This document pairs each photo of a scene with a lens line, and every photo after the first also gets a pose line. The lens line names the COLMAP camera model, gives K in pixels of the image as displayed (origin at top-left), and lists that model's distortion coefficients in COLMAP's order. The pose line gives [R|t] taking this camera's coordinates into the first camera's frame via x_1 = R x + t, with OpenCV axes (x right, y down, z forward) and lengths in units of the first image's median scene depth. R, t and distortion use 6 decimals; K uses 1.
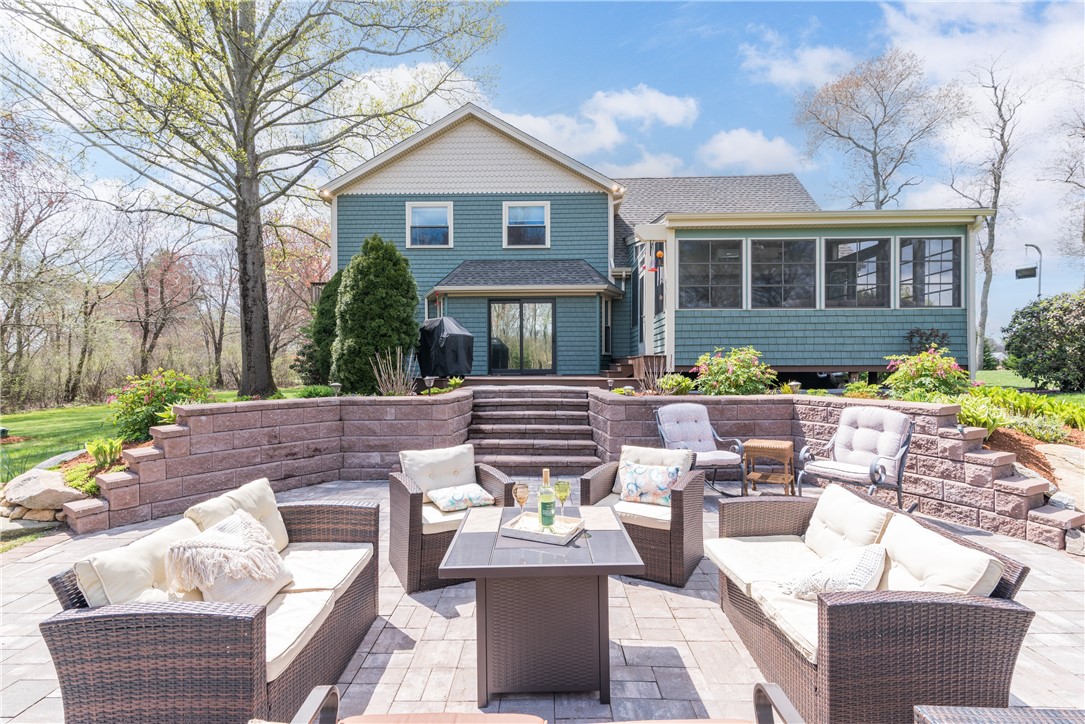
lens RADIAL K [[489.9, 0, 538.3], [0, 489.9, 355.6], [0, 0, 1]] dist [0.018592, -0.000781]
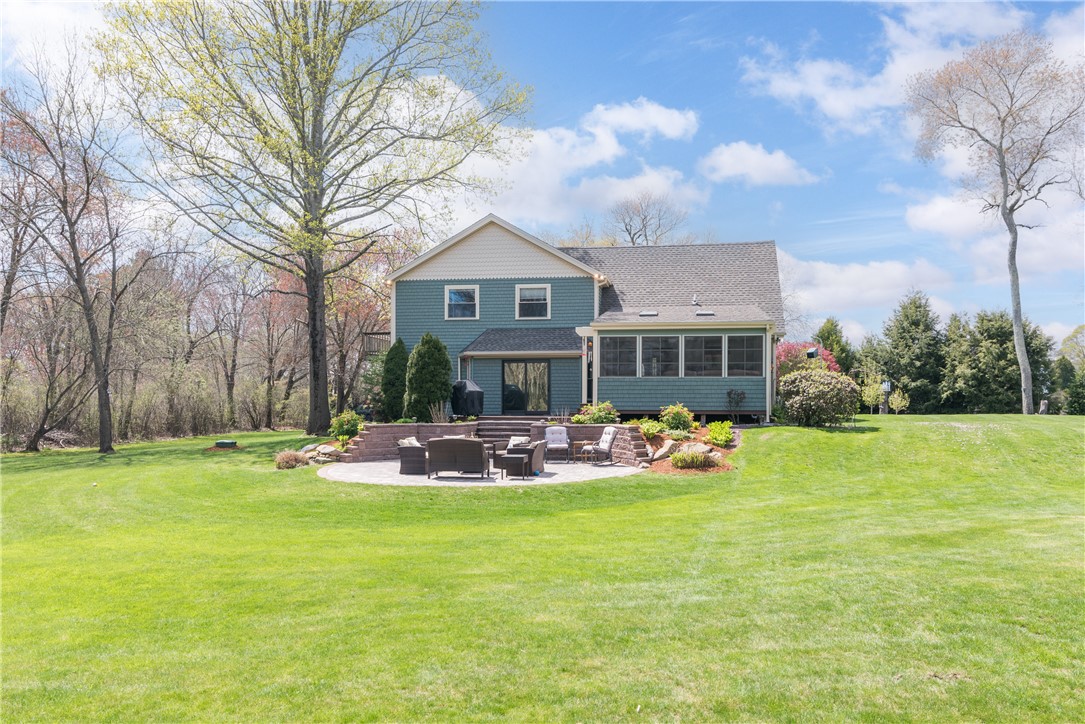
lens RADIAL K [[812.7, 0, 543.9], [0, 812.7, 372.3], [0, 0, 1]] dist [-0.002944, -0.000097]
pose [[0.990477, 0.000474, -0.137676, 0.317675], [-0.002642, 0.999875, -0.015567, -0.043341], [0.137651, 0.015783, 0.990355, -1.207082]]
